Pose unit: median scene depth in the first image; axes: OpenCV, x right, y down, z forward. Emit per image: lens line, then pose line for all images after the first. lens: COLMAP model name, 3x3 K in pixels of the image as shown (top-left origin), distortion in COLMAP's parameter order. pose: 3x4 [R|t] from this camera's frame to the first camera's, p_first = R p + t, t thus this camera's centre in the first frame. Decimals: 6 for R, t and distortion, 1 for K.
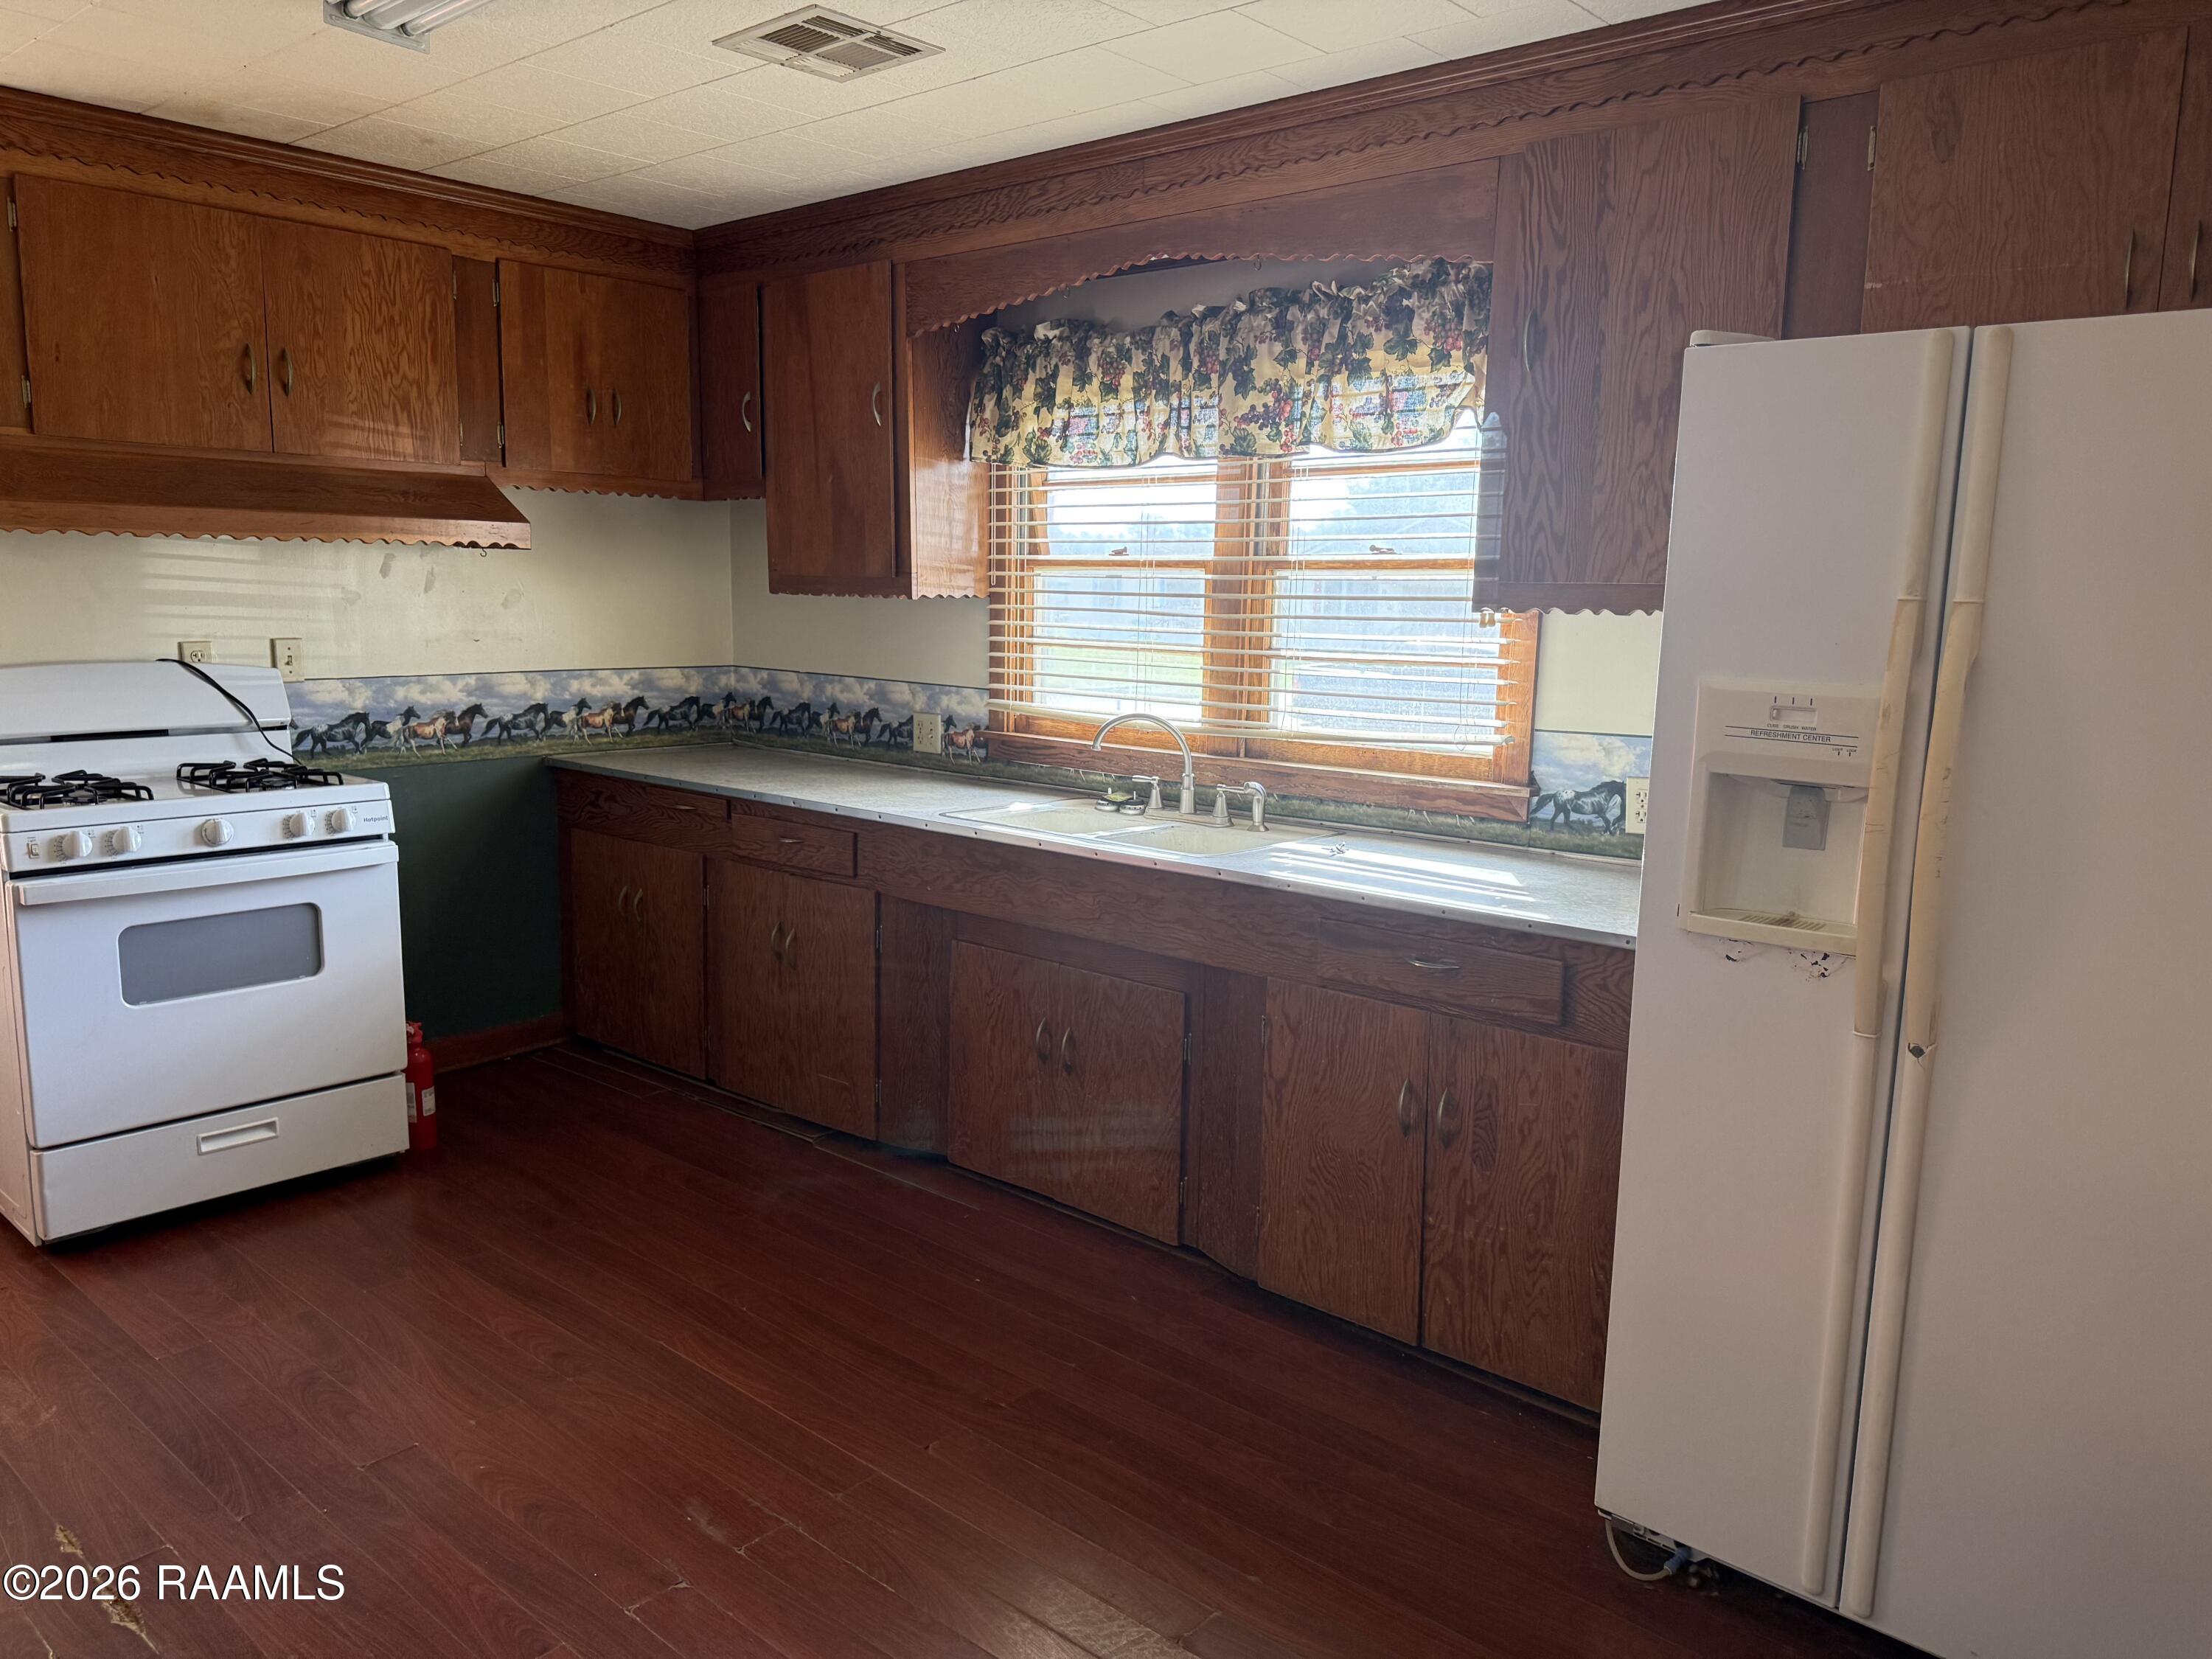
lens RADIAL K [[1620.6, 0, 1172.9], [0, 1620.6, 830.5], [0, 0, 1]] dist [0.080081, -0.142327]
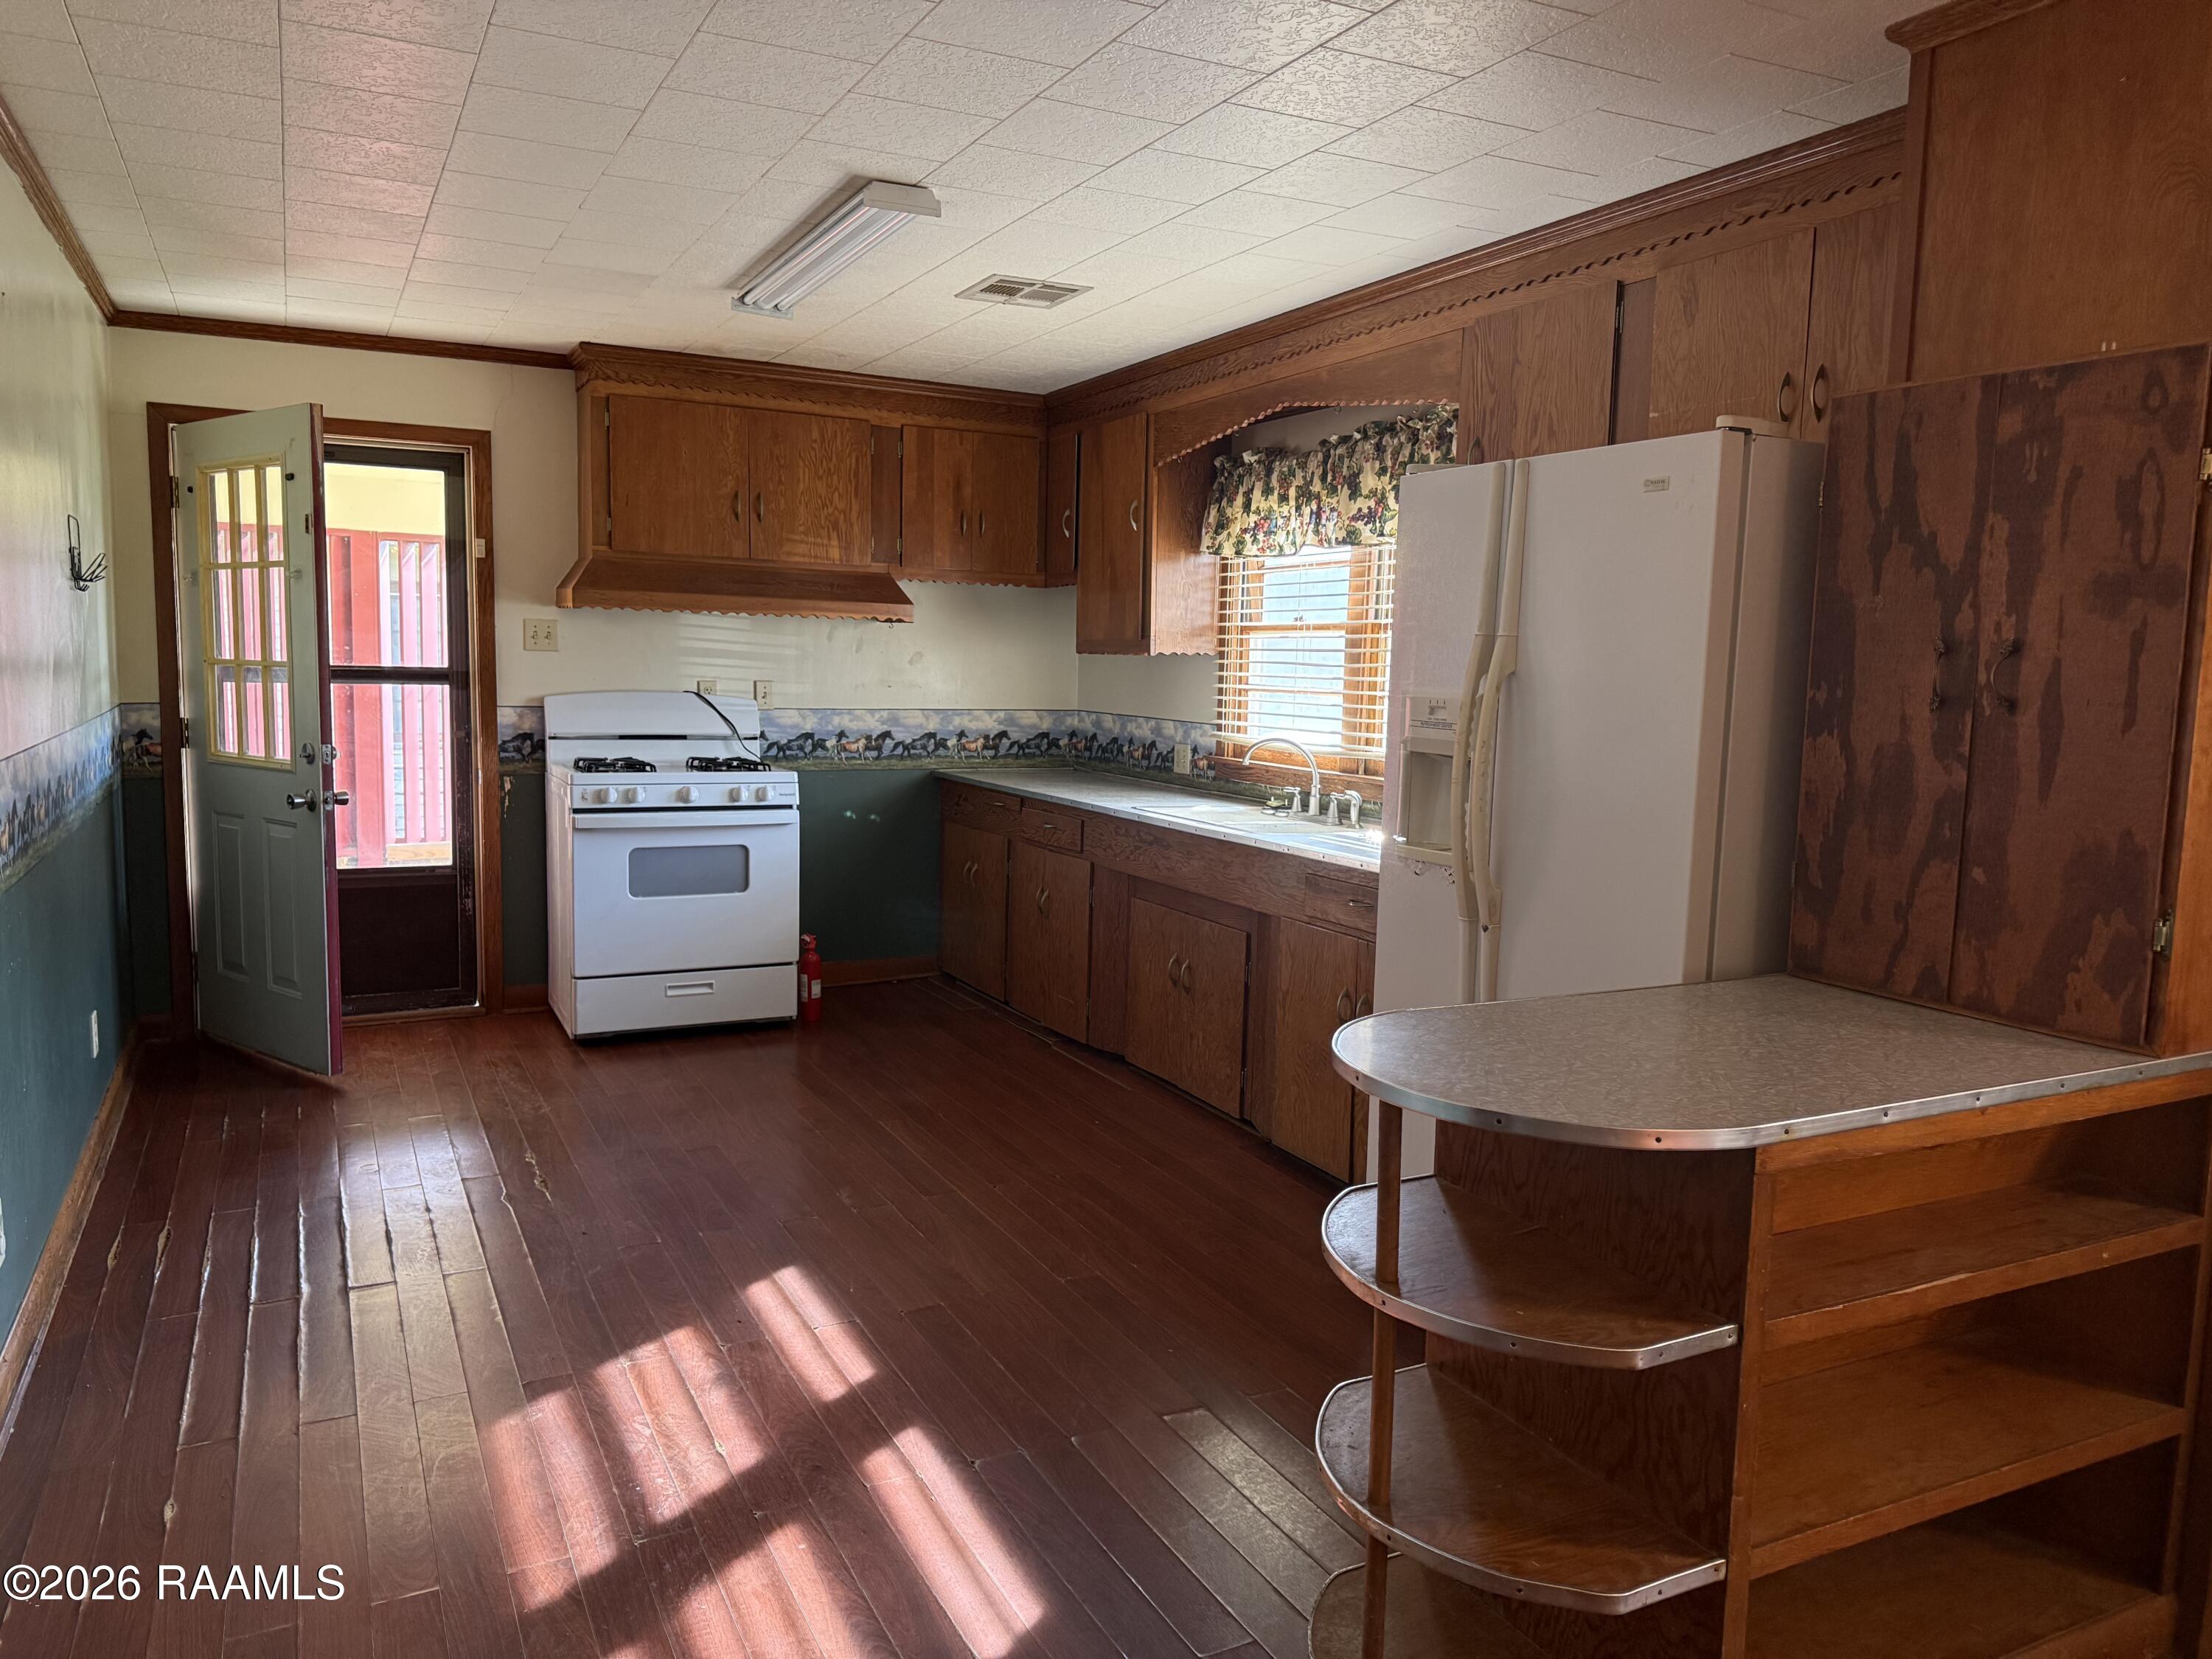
lens RADIAL K [[1558.4, 0, 1099.2], [0, 1558.4, 841.6], [0, 0, 1]] dist [0.014345, -0.014518]
pose [[0.925911, 0.047839, -0.374701, 0.311002], [-0.063060, 0.997604, -0.028457, 0.055612], [0.372442, 0.049977, 0.926709, -0.226611]]
